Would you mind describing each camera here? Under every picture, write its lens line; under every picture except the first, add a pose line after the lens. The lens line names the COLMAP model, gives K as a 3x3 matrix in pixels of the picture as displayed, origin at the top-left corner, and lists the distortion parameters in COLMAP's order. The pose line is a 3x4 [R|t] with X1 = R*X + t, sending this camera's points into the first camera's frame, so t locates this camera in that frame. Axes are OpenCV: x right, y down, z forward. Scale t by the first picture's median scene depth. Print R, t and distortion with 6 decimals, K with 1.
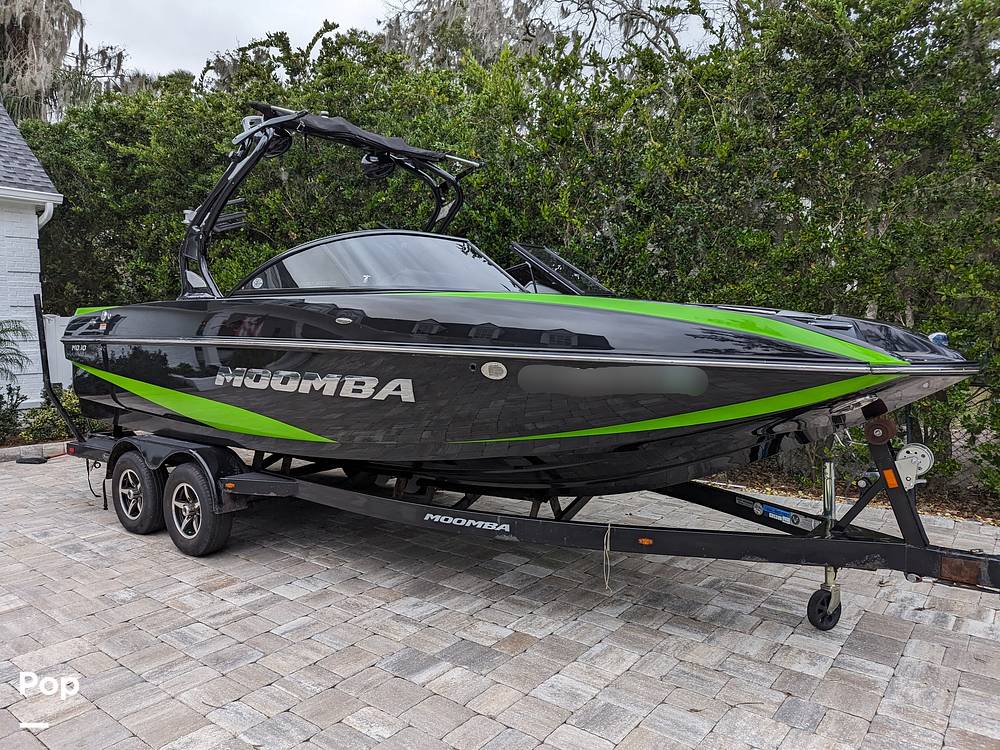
lens RADIAL K [[722.2, 0, 497.8], [0, 722.2, 376.2], [0, 0, 1]] dist [0.001444, -0.003568]
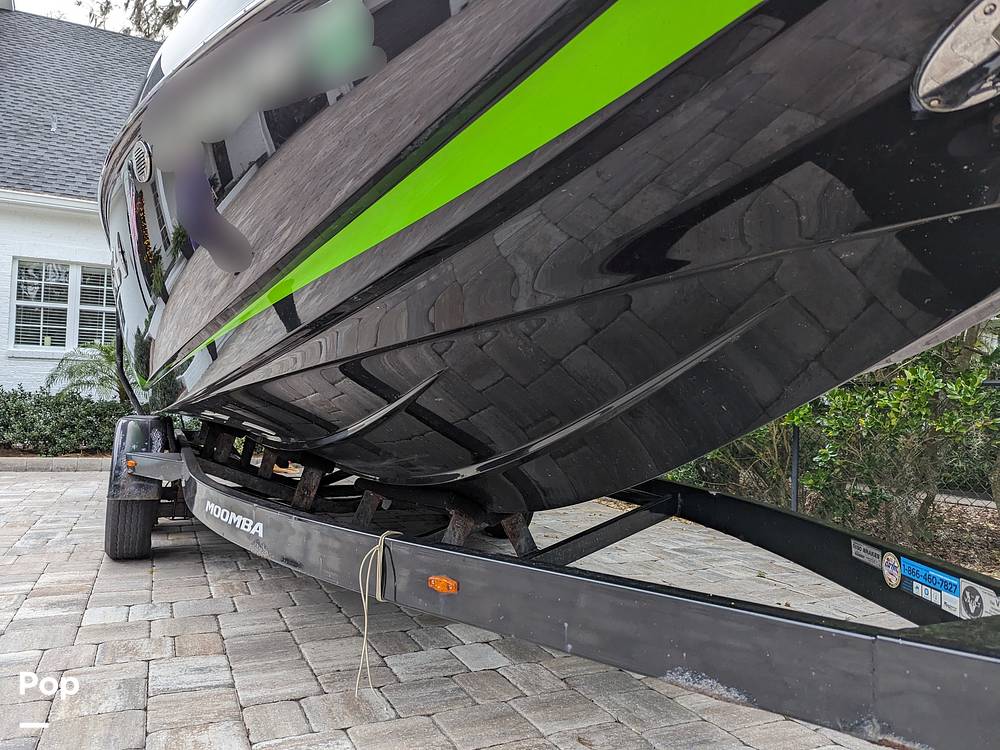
lens RADIAL K [[722.2, 0, 502.1], [0, 722.2, 373.1], [0, 0, 1]] dist [0.001444, -0.003568]
pose [[0.898710, 0.010665, -0.438413, 0.324874], [-0.067904, 0.991032, -0.115089, 0.133395], [0.433254, 0.133202, 0.891374, 0.550999]]
